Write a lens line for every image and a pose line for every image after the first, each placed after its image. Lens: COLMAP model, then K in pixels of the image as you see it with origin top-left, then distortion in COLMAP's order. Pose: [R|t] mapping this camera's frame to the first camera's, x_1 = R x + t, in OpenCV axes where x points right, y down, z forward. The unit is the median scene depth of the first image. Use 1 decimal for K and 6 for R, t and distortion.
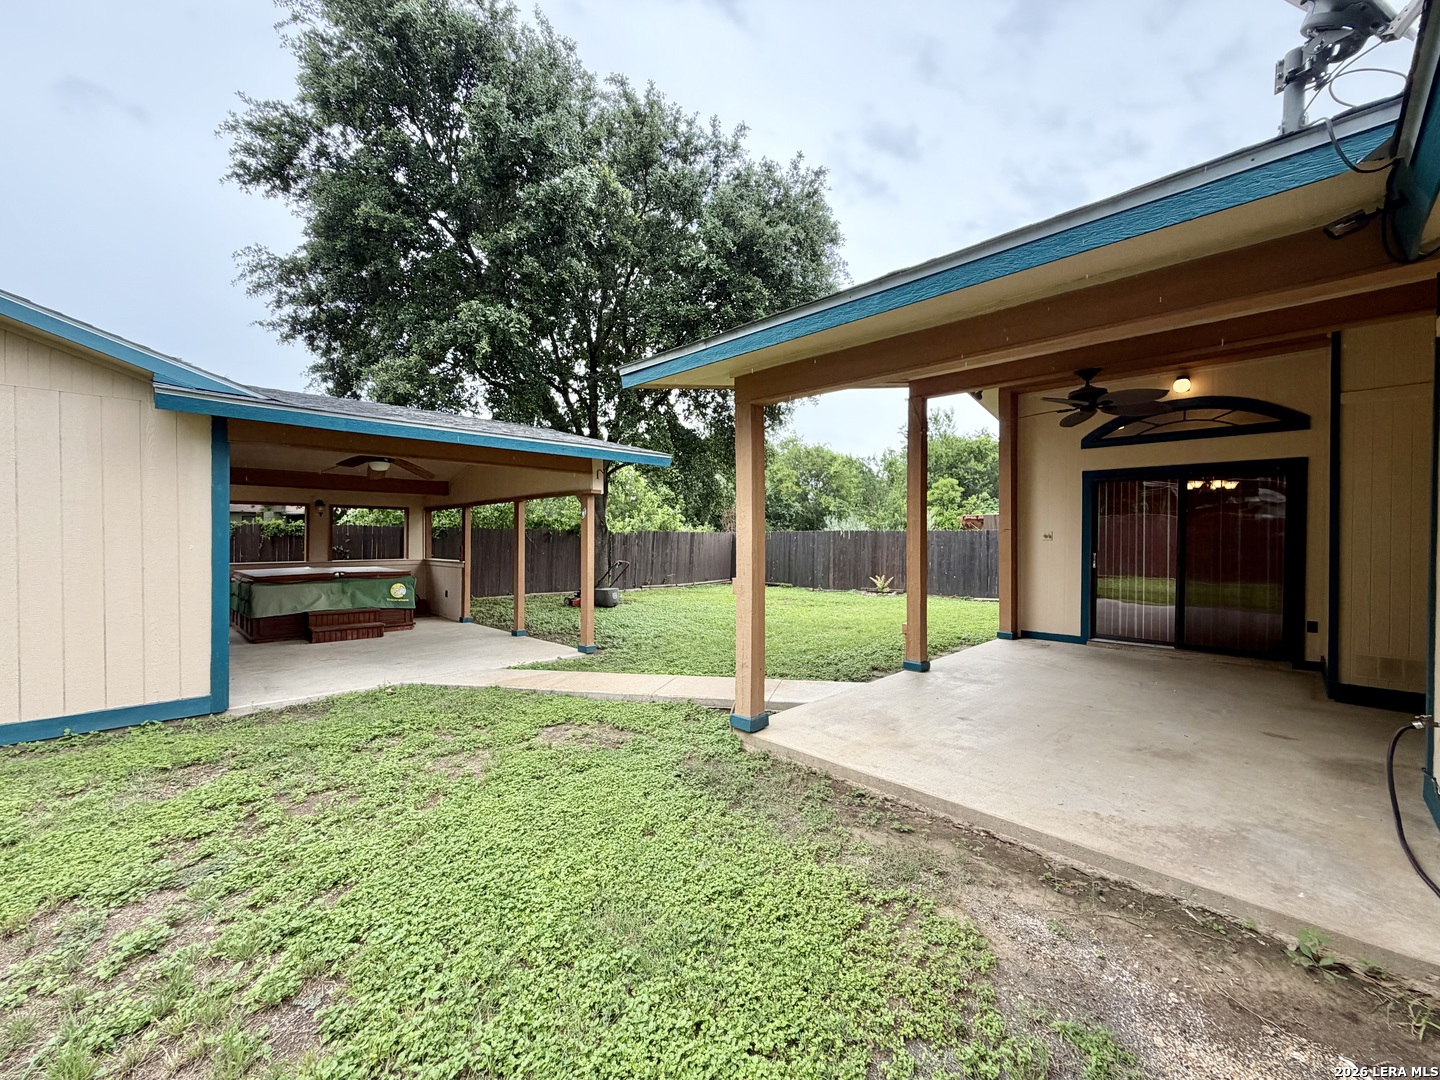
lens RADIAL K [[576.7, 0, 727.2], [0, 576.7, 544.3], [0, 0, 1]] dist [-0.000949, 0.000149]
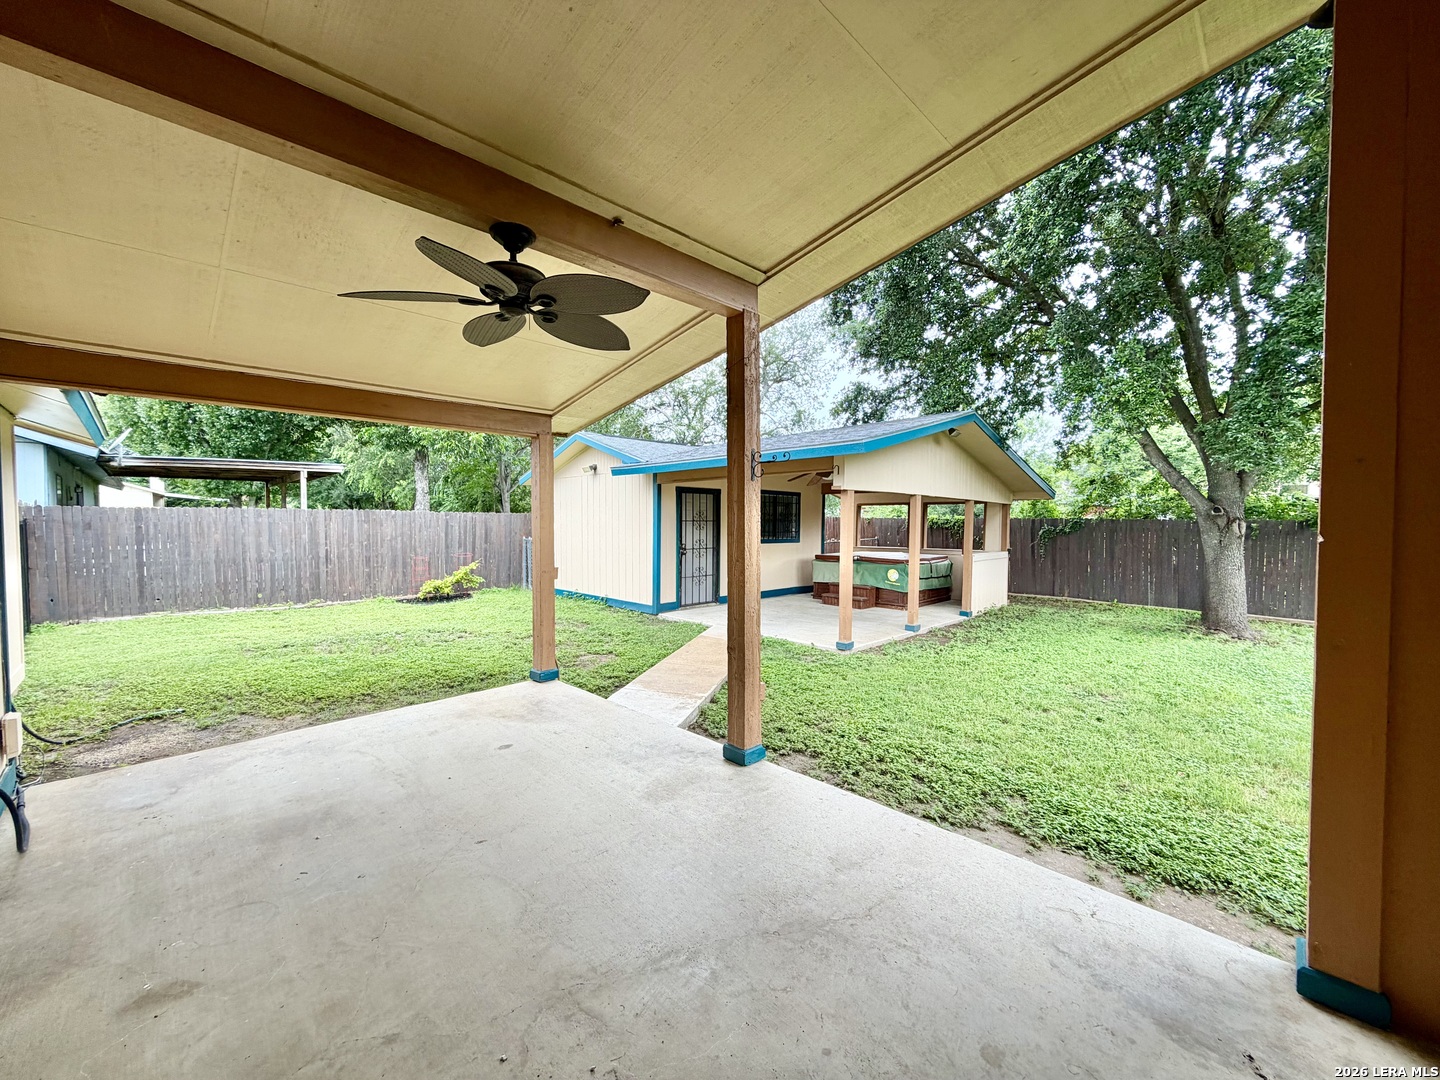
lens RADIAL K [[576.7, 0, 720.0], [0, 576.7, 542.3], [0, 0, 1]] dist [-0.000949, 0.000149]
pose [[-0.000280, 0.038171, -0.999271, 0.614622], [-0.015421, 0.999152, 0.038171, -0.027526], [0.999881, 0.015420, 0.000309, 0.628568]]
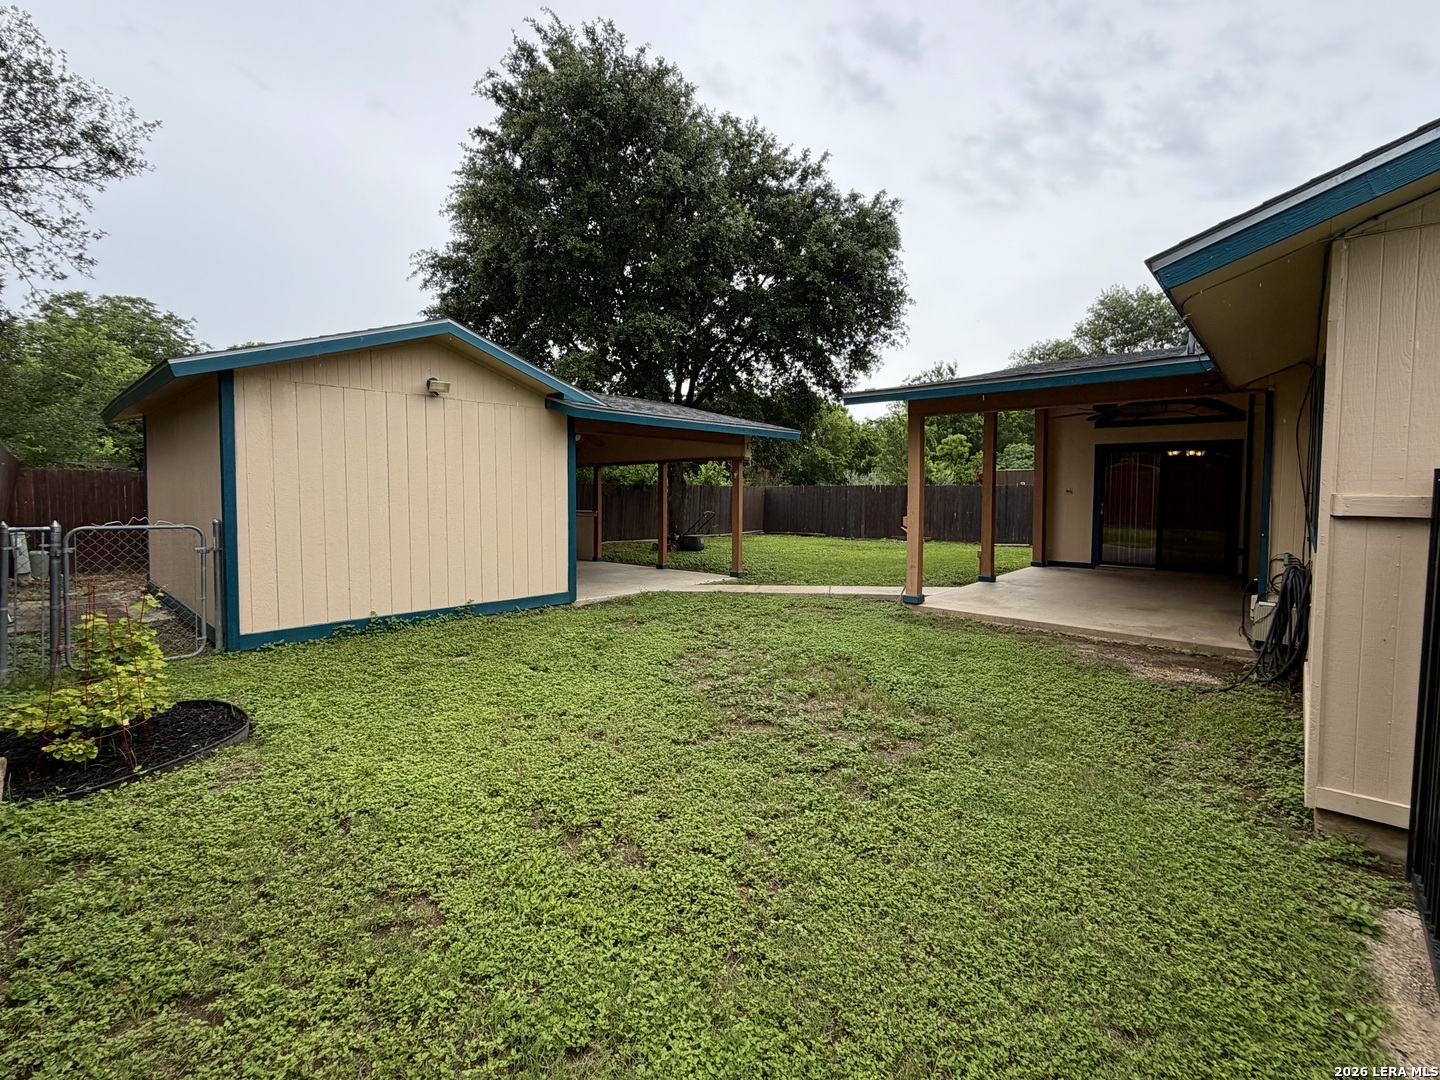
lens RADIAL K [[644.4, 0, 721.0], [0, 644.4, 524.4], [0, 0, 1]] dist [0.025508, 0.000101]
pose [[0.998907, 0.005315, 0.046428, -0.343029], [-0.007375, 0.998991, 0.044293, -0.007700], [-0.046146, -0.044587, 0.997939, -0.516989]]
